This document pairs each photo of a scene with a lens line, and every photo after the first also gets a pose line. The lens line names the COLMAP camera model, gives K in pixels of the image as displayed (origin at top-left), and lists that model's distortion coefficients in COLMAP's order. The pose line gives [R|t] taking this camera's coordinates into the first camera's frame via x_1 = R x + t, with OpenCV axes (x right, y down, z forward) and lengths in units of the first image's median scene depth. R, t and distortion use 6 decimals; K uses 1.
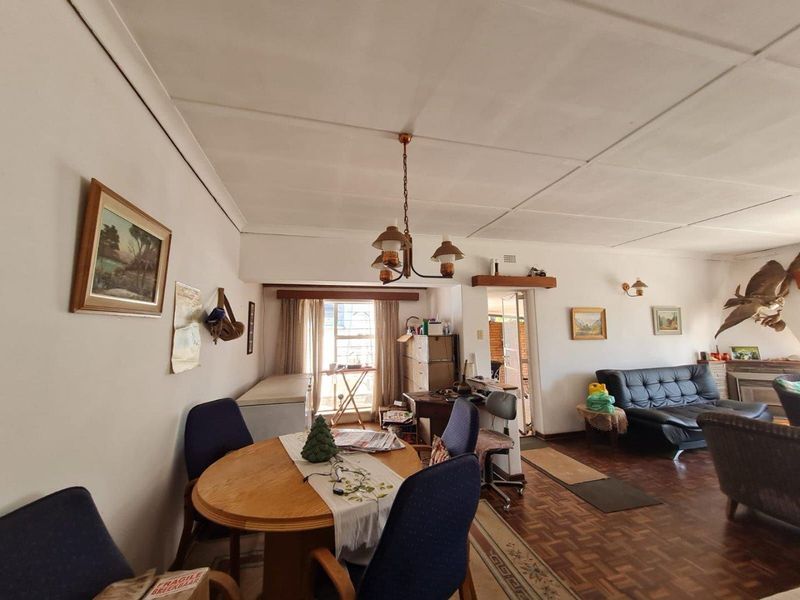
lens RADIAL K [[309.4, 0, 400.8], [0, 309.4, 295.8], [0, 0, 1]] dist [0.007001, -0.000604]
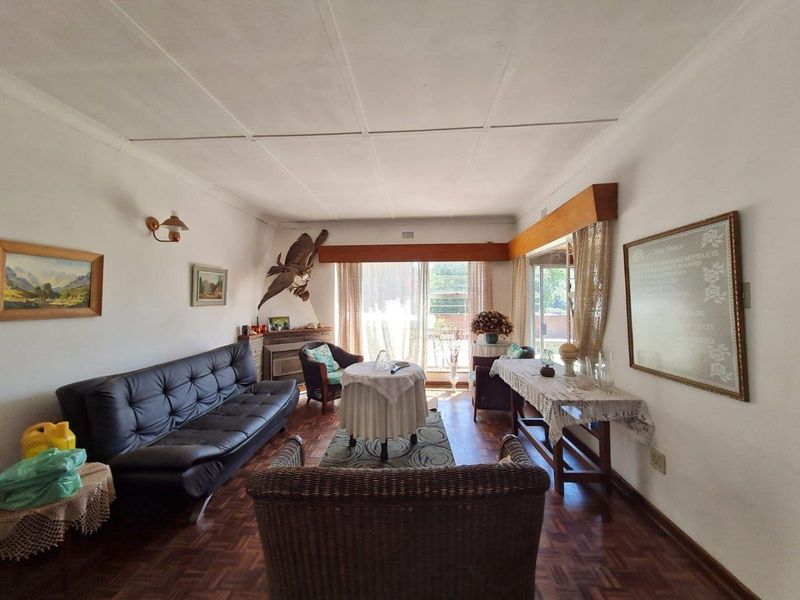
lens RADIAL K [[309.4, 0, 400.8], [0, 309.4, 298.6], [0, 0, 1]] dist [0.007001, -0.000604]
pose [[0.304208, 0.011669, 0.952534, 0.328504], [-0.111302, 0.993512, 0.023376, 0.045876], [-0.946081, -0.113130, 0.303533, 0.386177]]
